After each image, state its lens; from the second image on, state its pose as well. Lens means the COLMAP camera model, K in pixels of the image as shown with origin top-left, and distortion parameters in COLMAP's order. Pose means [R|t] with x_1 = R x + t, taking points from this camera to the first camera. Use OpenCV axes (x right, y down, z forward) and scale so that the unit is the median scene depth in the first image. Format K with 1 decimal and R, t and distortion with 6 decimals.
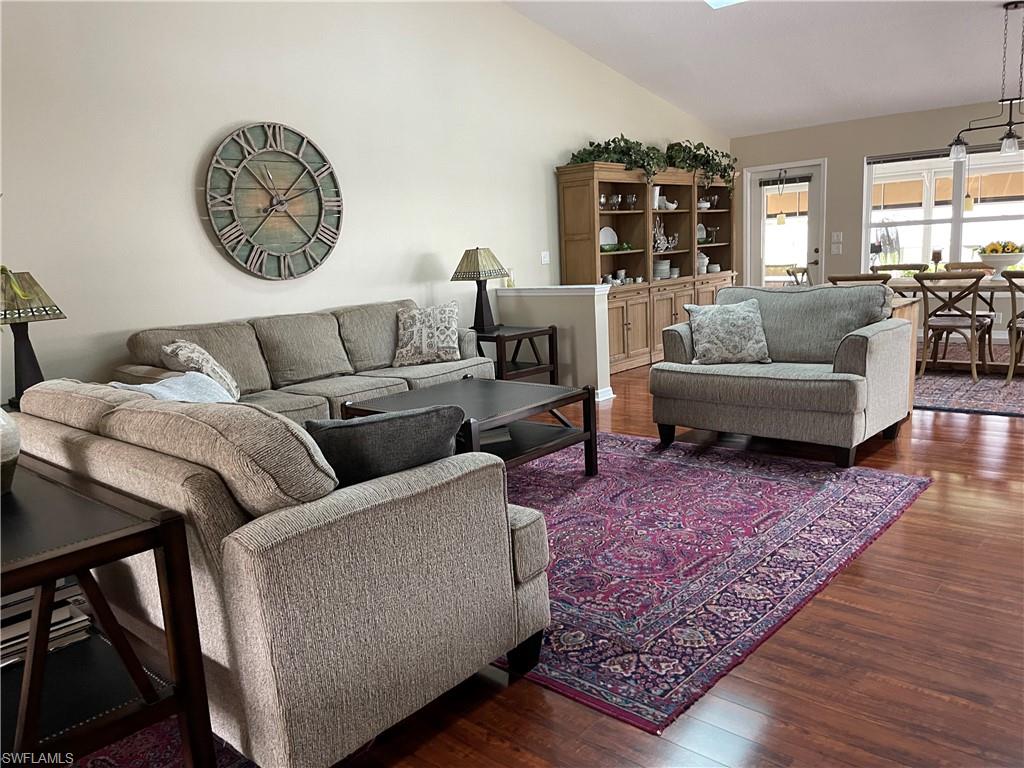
lens RADIAL K [[777.0, 0, 513.3], [0, 777.0, 384.3], [0, 0, 1]] dist [0.043846, -0.034461]
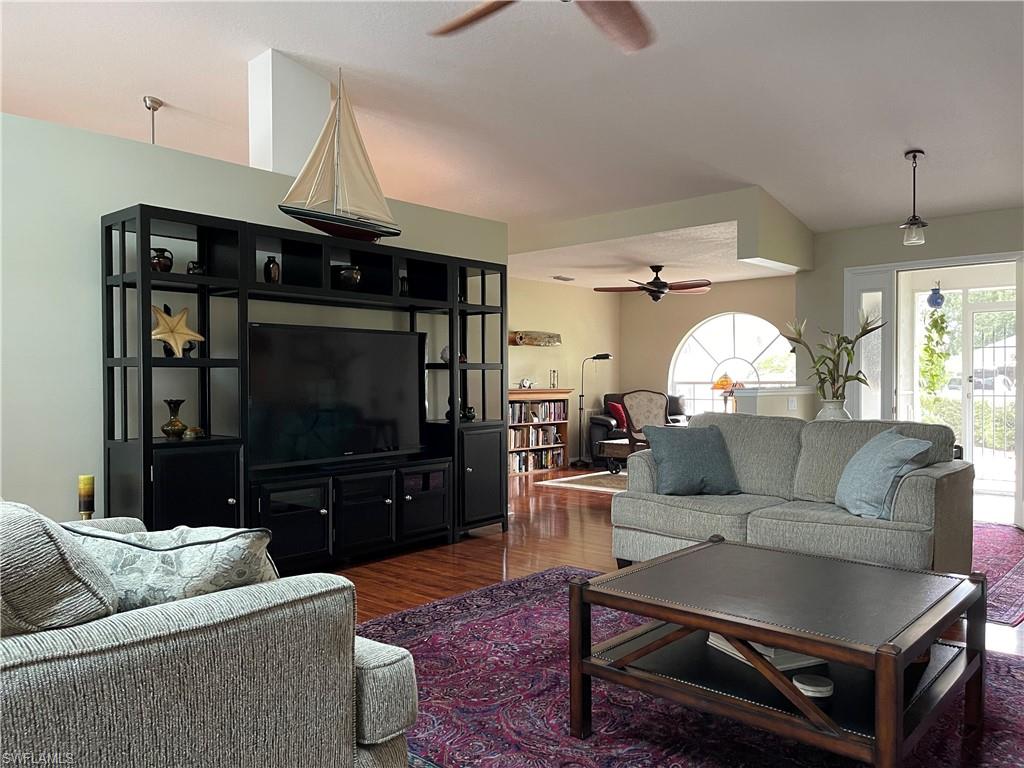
lens RADIAL K [[777.0, 0, 511.9], [0, 777.0, 381.2], [0, 0, 1]] dist [0.043846, -0.034461]
pose [[-0.998976, 0.041944, 0.016945, 0.184525], [0.044255, 0.983776, 0.173858, -0.356647], [-0.009378, 0.174430, -0.984625, 2.158762]]
